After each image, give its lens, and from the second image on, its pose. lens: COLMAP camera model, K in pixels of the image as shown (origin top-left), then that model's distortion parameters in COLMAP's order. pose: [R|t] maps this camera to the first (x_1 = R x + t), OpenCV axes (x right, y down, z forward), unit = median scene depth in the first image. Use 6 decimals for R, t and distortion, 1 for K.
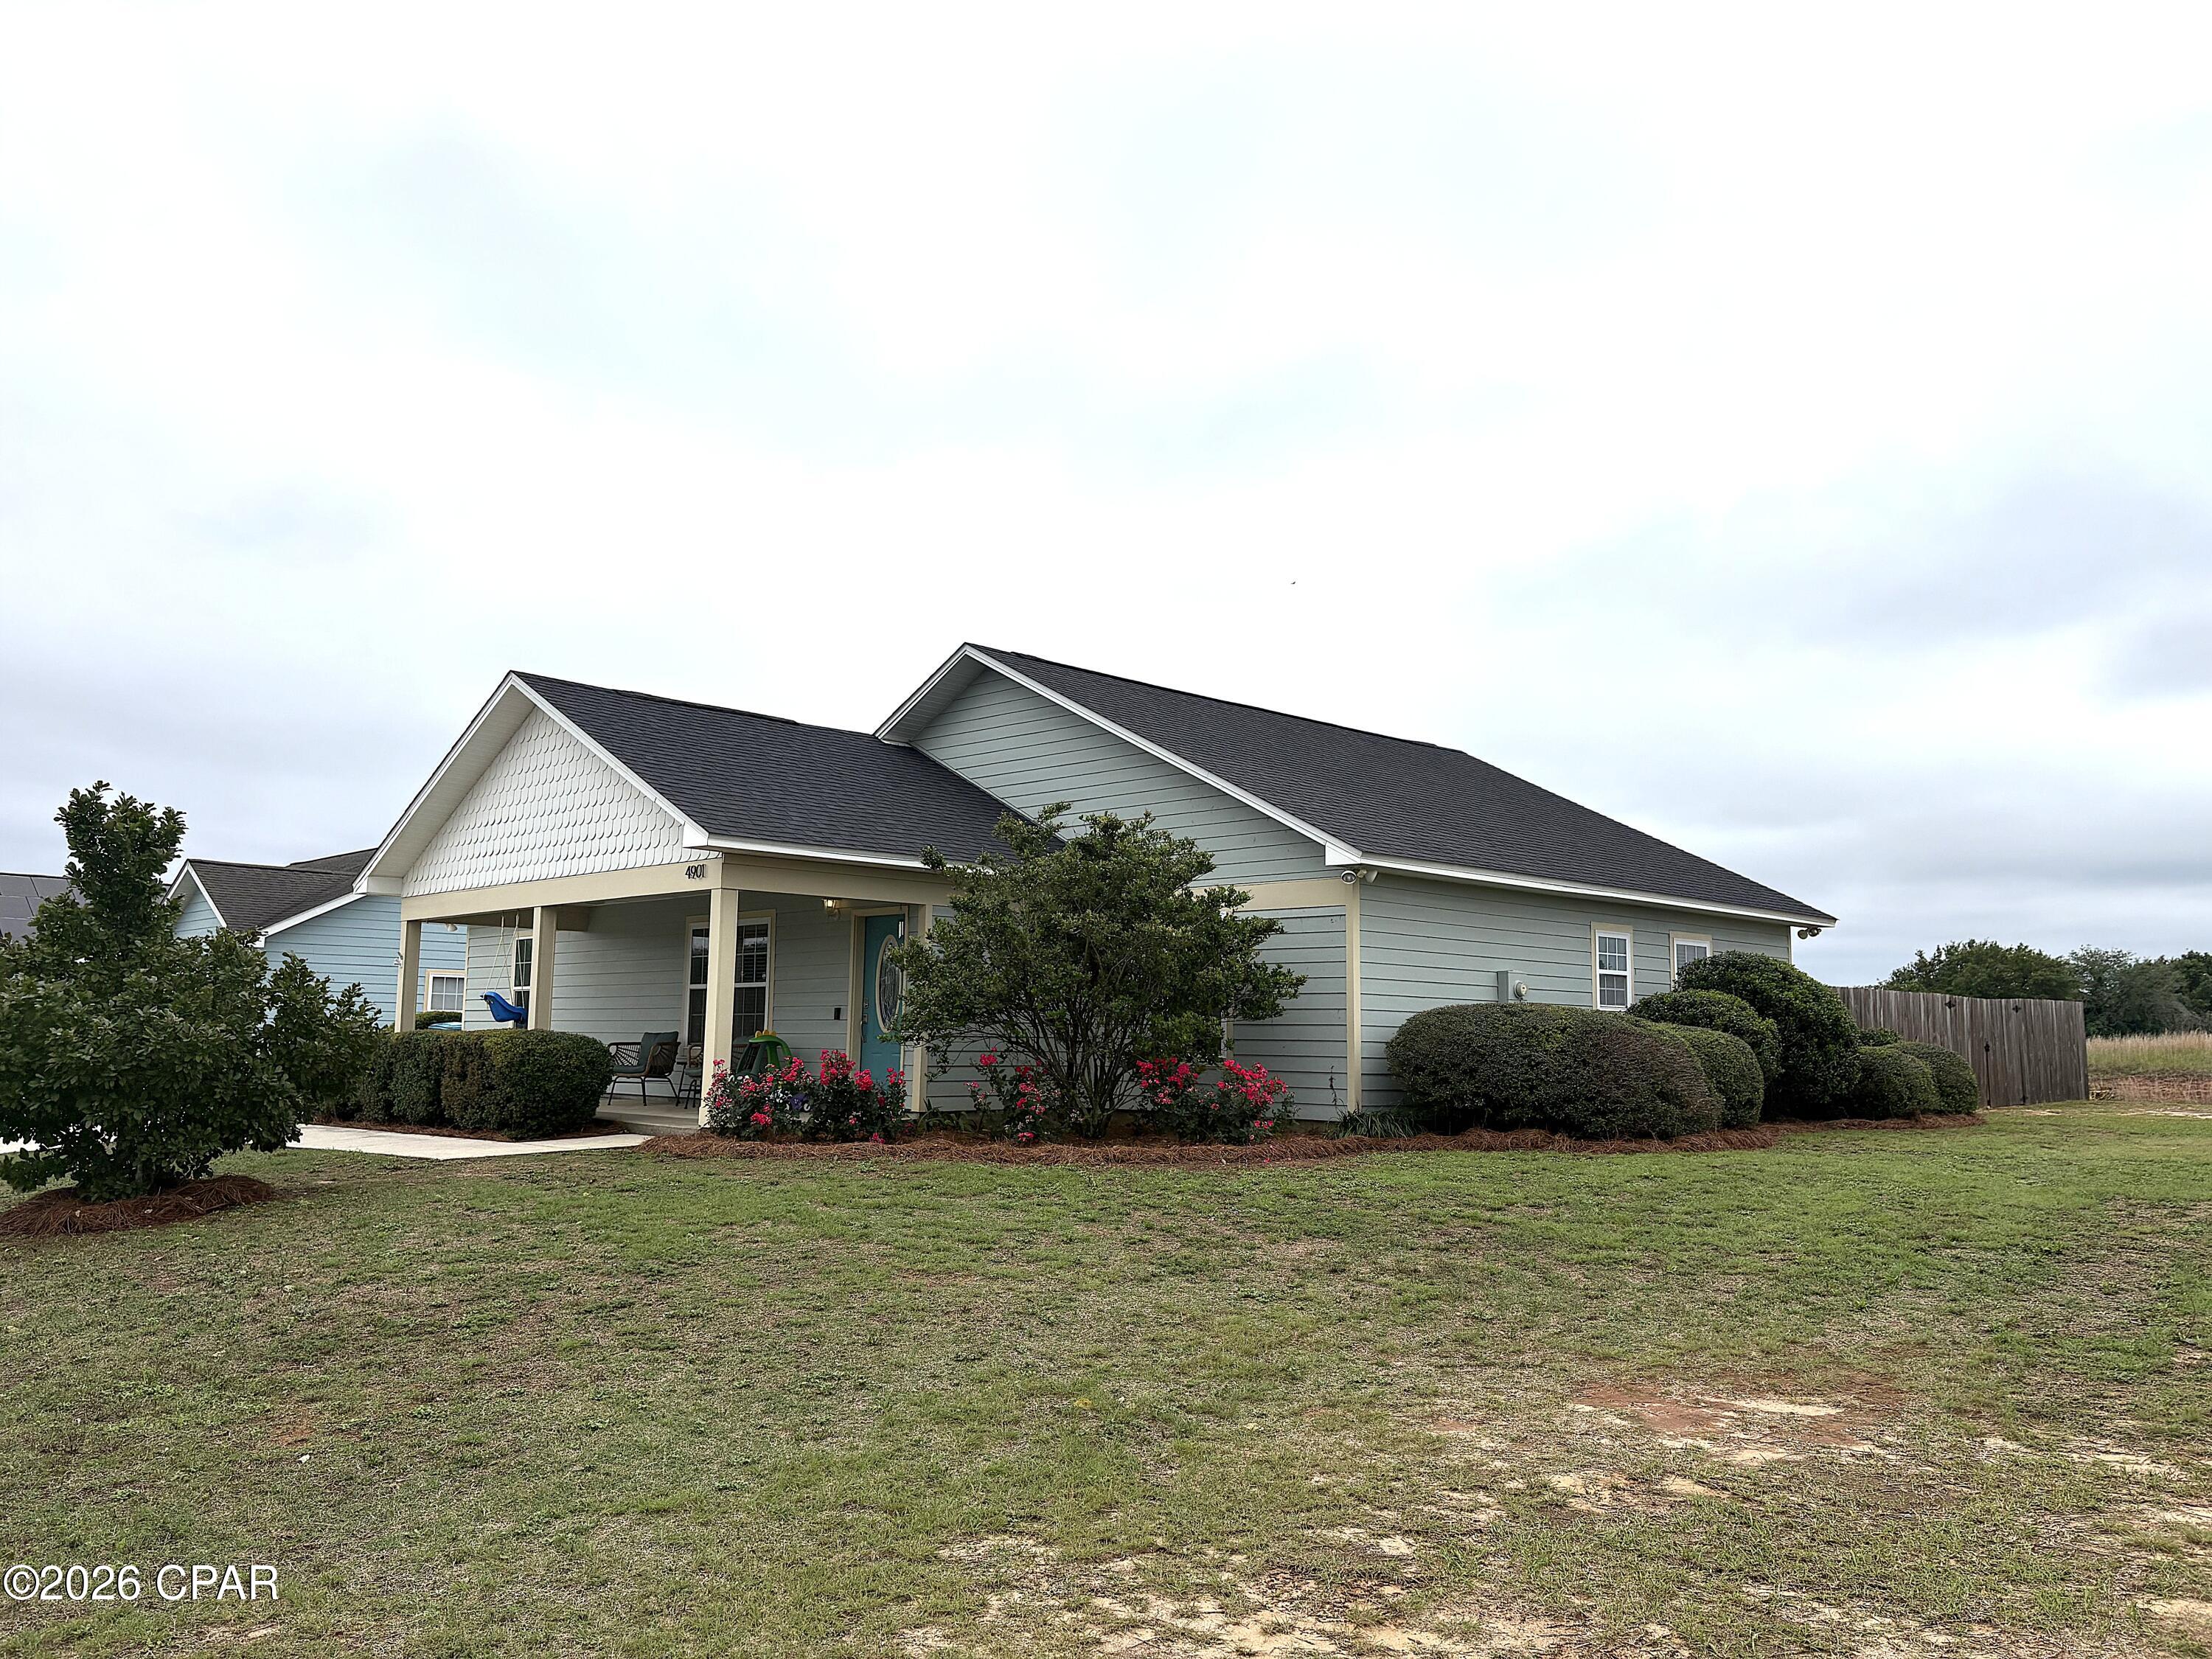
lens RADIAL K [[1596.2, 0, 1096.7], [0, 1596.2, 811.2], [0, 0, 1]] dist [0.028467, -0.046545]
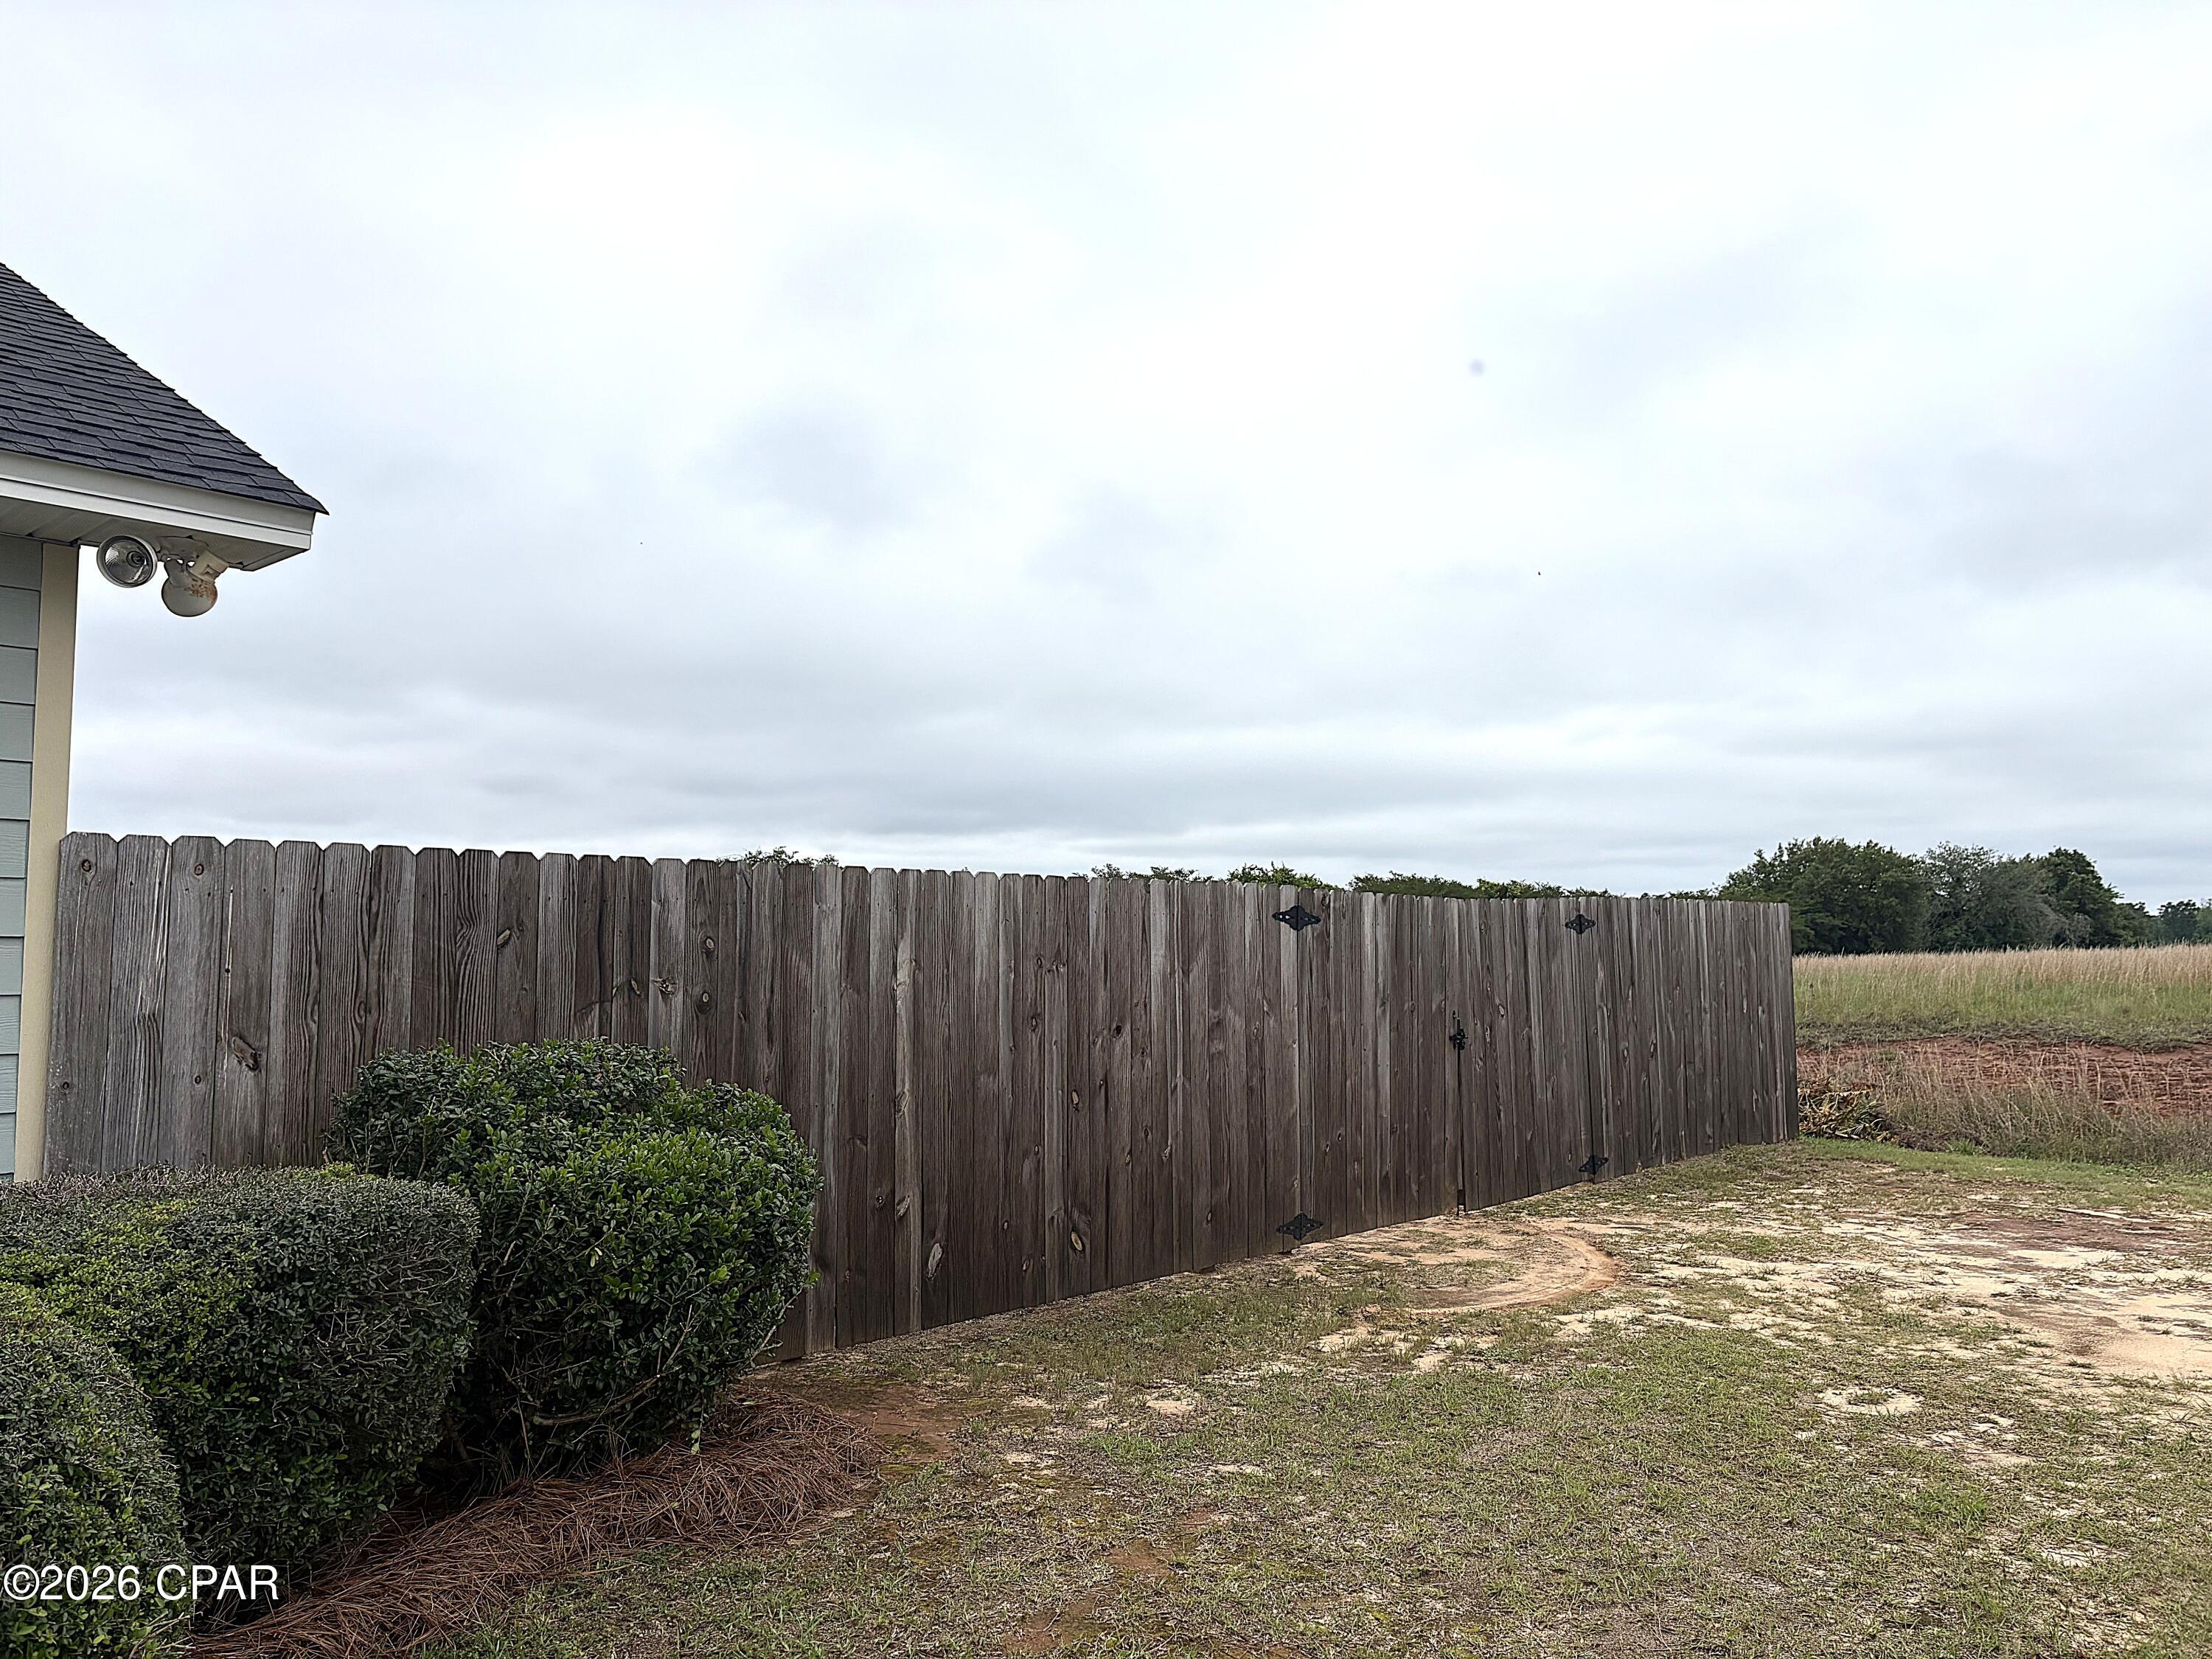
lens RADIAL K [[1596.2, 0, 1098.3], [0, 1596.2, 810.1], [0, 0, 1]] dist [0.028467, -0.046545]
pose [[0.998253, -0.011783, 0.057903, 0.100992], [0.008874, 0.998698, 0.050230, 0.017753], [-0.058419, -0.049629, 0.997058, 0.146300]]
